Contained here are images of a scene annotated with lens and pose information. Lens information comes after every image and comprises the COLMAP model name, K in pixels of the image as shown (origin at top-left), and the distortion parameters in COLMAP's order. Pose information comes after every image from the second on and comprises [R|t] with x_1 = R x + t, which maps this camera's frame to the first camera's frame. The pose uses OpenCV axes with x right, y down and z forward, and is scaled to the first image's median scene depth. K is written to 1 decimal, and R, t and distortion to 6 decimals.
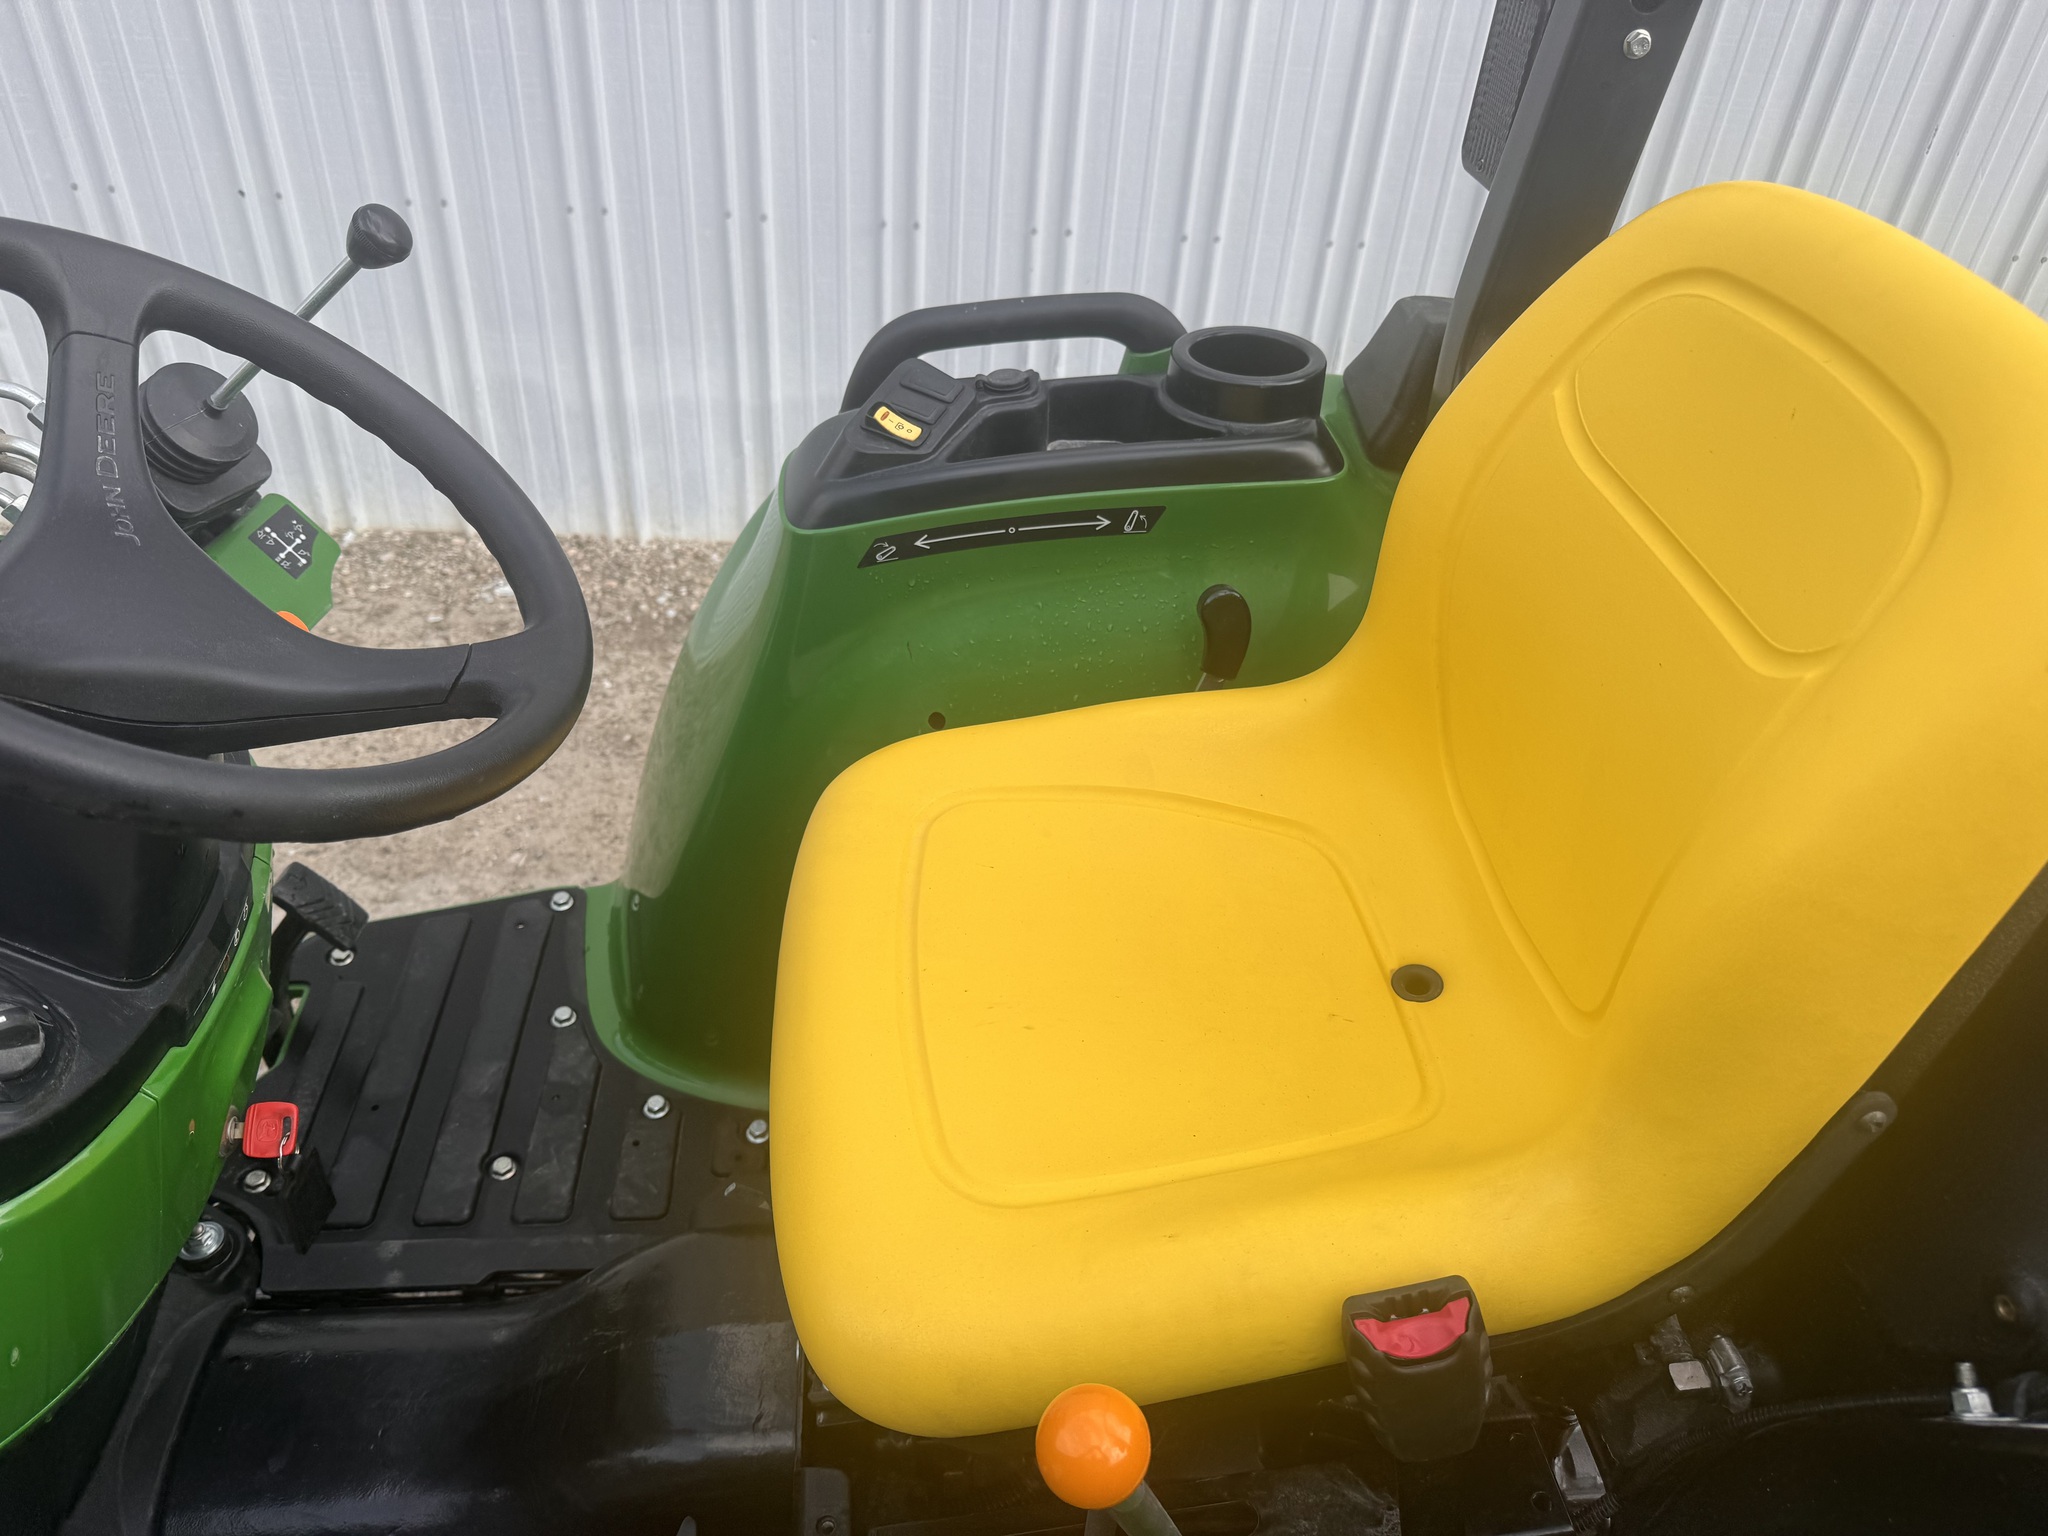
lens RADIAL K [[1448.3, 0, 1012.2], [0, 1448.3, 771.0], [0, 0, 1]] dist [0.024084, -0.036896]
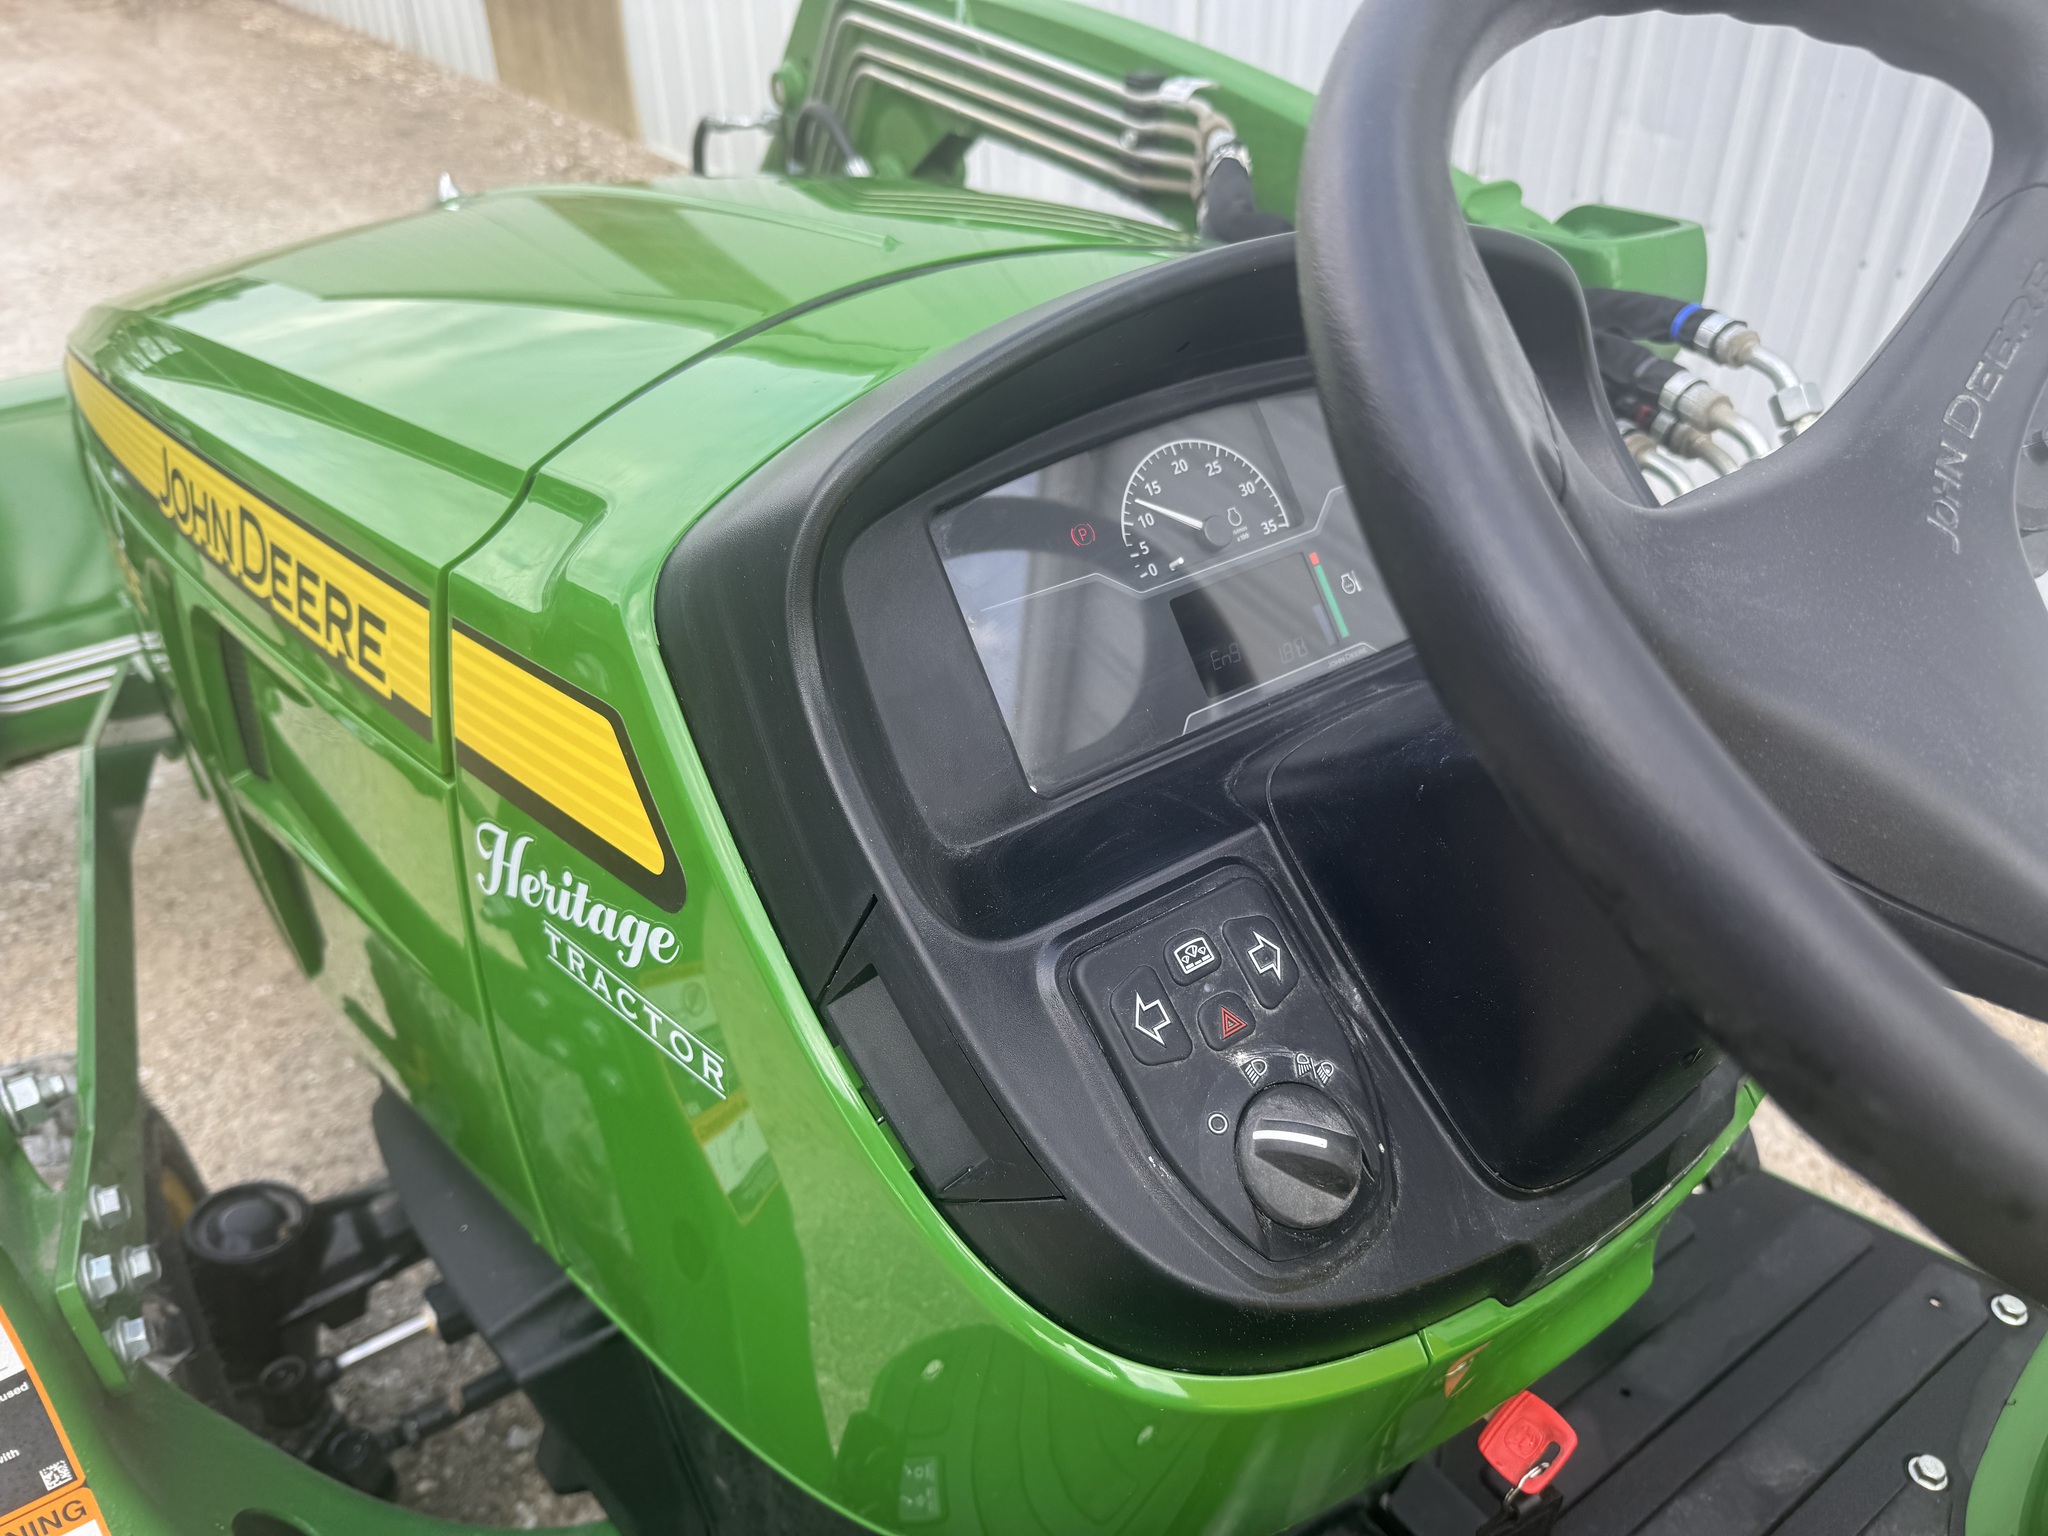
lens RADIAL K [[1448.3, 0, 1020.9], [0, 1448.3, 761.8], [0, 0, 1]] dist [0.024084, -0.036896]
pose [[0.511065, 0.409609, -0.755667, -0.307551], [-0.484740, 0.863357, 0.140148, 0.002143], [0.709817, 0.294677, 0.639785, 0.394243]]
